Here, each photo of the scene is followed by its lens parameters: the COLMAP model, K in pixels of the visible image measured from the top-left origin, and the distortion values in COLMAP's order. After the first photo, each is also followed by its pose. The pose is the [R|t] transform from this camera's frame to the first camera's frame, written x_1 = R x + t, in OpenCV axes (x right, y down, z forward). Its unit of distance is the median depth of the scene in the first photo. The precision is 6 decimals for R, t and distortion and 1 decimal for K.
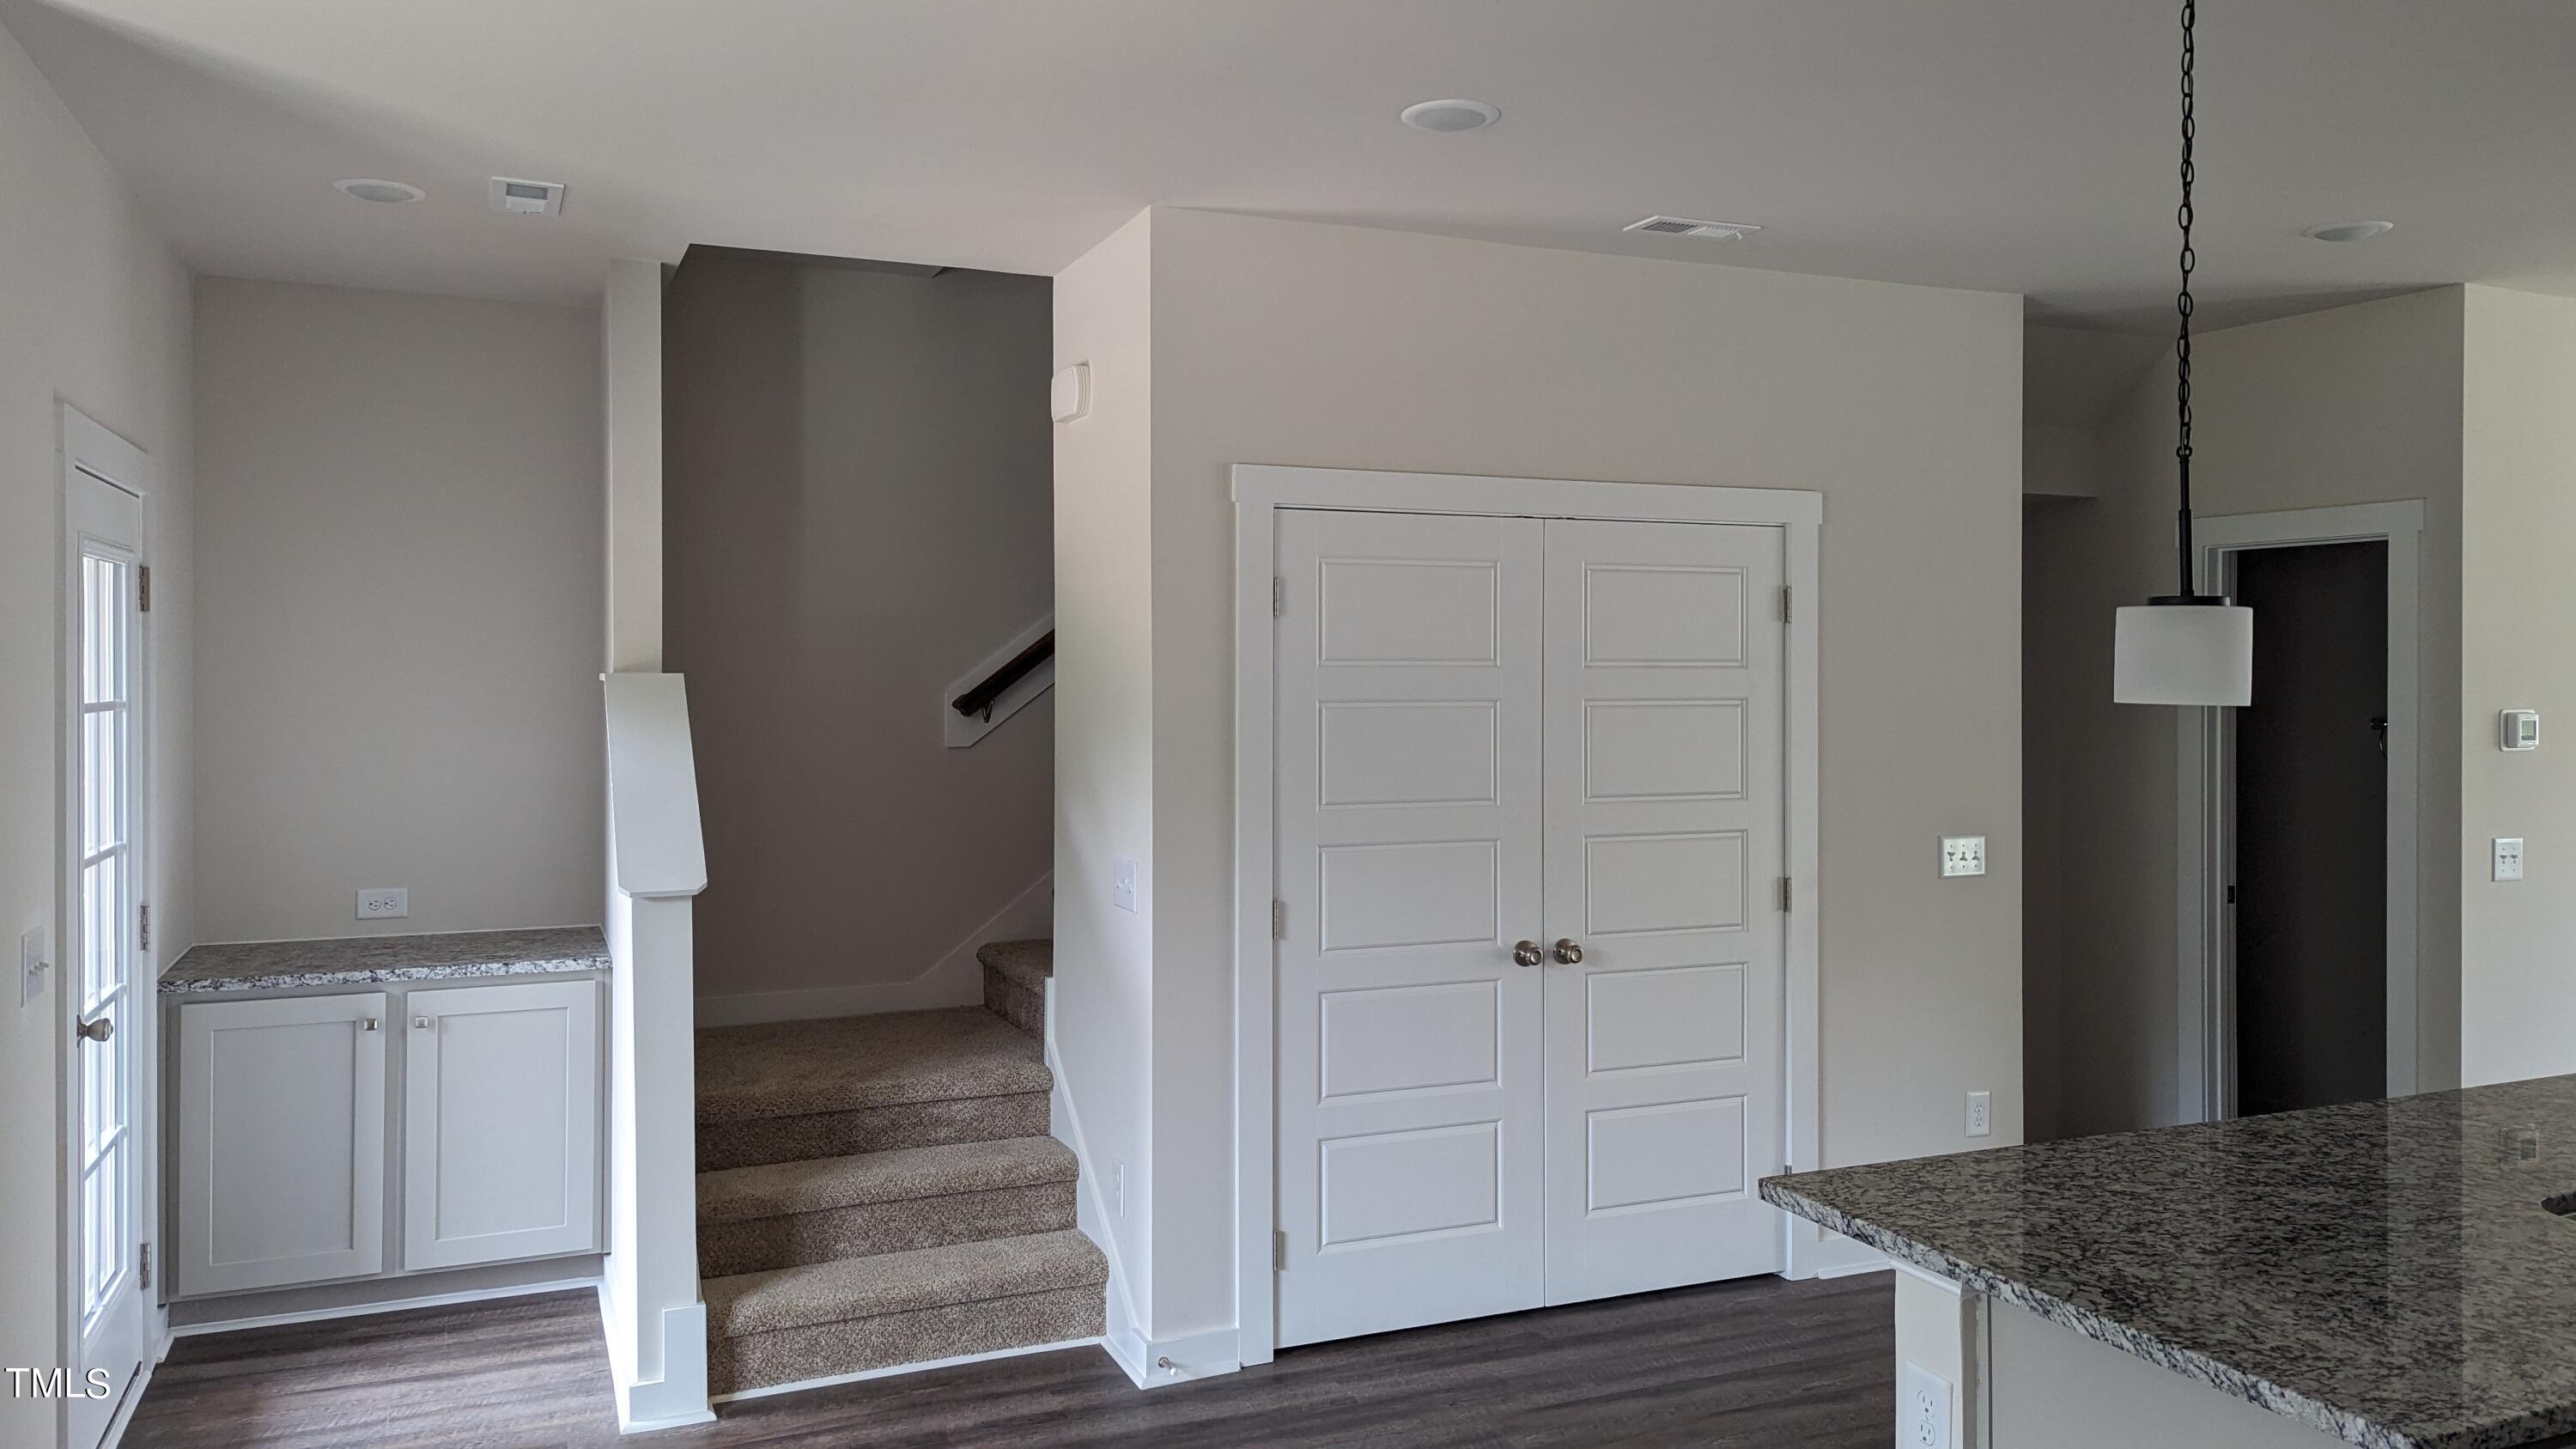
lens RADIAL K [[1828.7, 0, 1282.5], [0, 1828.7, 684.0], [0, 0, 1]] dist [0.064131, -0.065049]
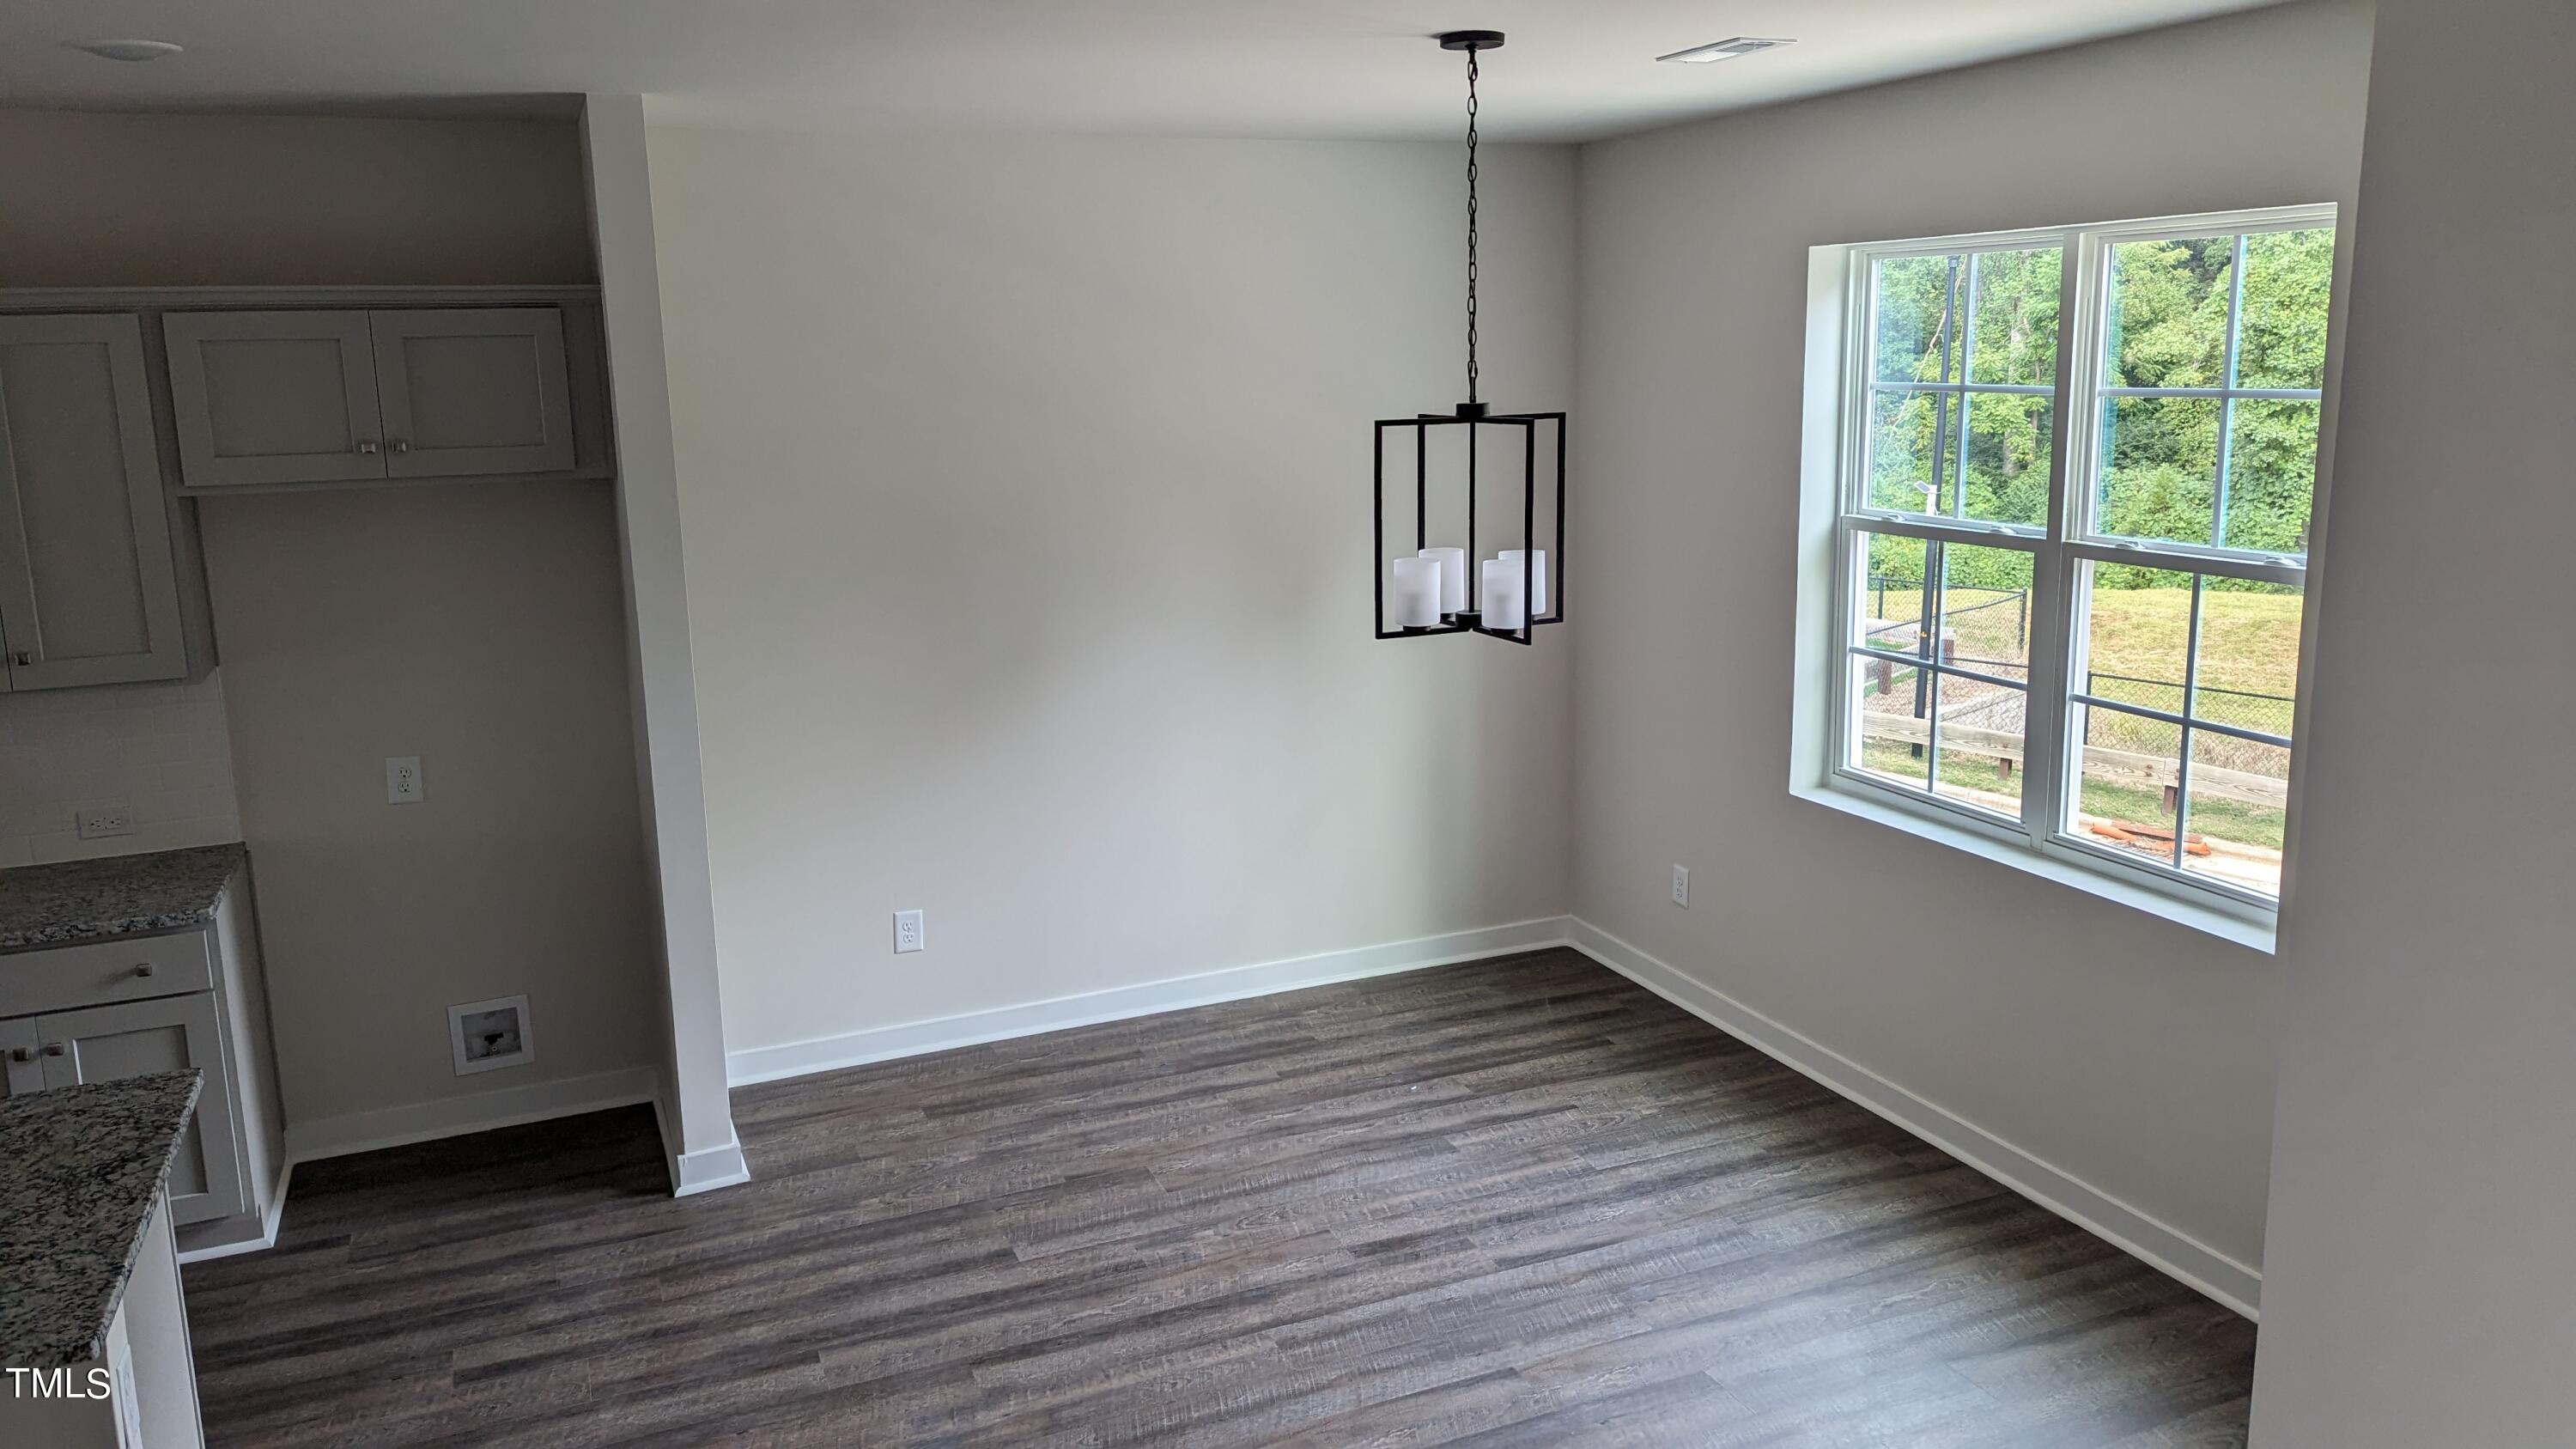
lens RADIAL K [[1828.7, 0, 1282.5], [0, 1828.7, 684.0], [0, 0, 1]] dist [0.064131, -0.065049]
pose [[-0.999690, 0.020518, 0.014110, -0.376301], [0.022832, 0.981407, 0.190574, -0.221746], [-0.009937, 0.190837, -0.981571, 2.110440]]
